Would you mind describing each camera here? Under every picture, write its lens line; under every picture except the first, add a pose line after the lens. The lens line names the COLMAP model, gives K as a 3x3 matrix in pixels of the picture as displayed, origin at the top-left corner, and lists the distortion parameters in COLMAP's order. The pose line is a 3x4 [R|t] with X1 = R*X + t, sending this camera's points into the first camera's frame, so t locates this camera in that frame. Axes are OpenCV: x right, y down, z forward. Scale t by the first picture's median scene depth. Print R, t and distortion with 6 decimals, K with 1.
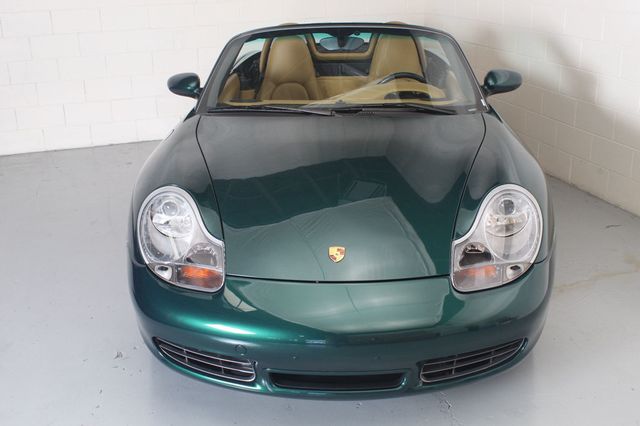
lens RADIAL K [[741.1, 0, 317.3], [0, 741.1, 217.1], [0, 0, 1]] dist [-0.038055, 0.000000]
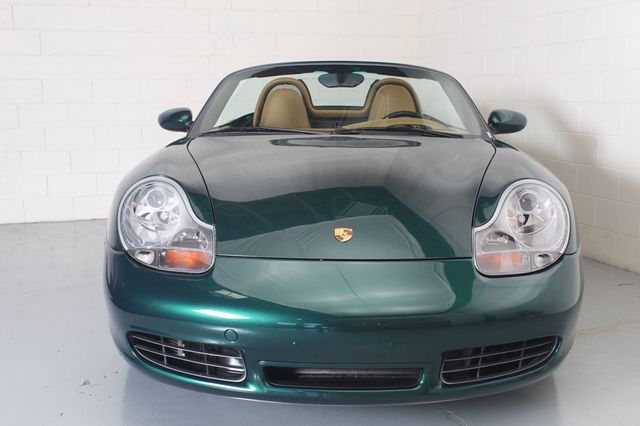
lens RADIAL K [[741.1, 0, 315.9], [0, 741.1, 213.6], [0, 0, 1]] dist [-0.038055, 0.000000]
pose [[0.999586, 0.019688, 0.021003, -0.022784], [-0.015179, 0.980369, -0.196586, 0.179695], [-0.024461, 0.196186, 0.980262, 0.117148]]
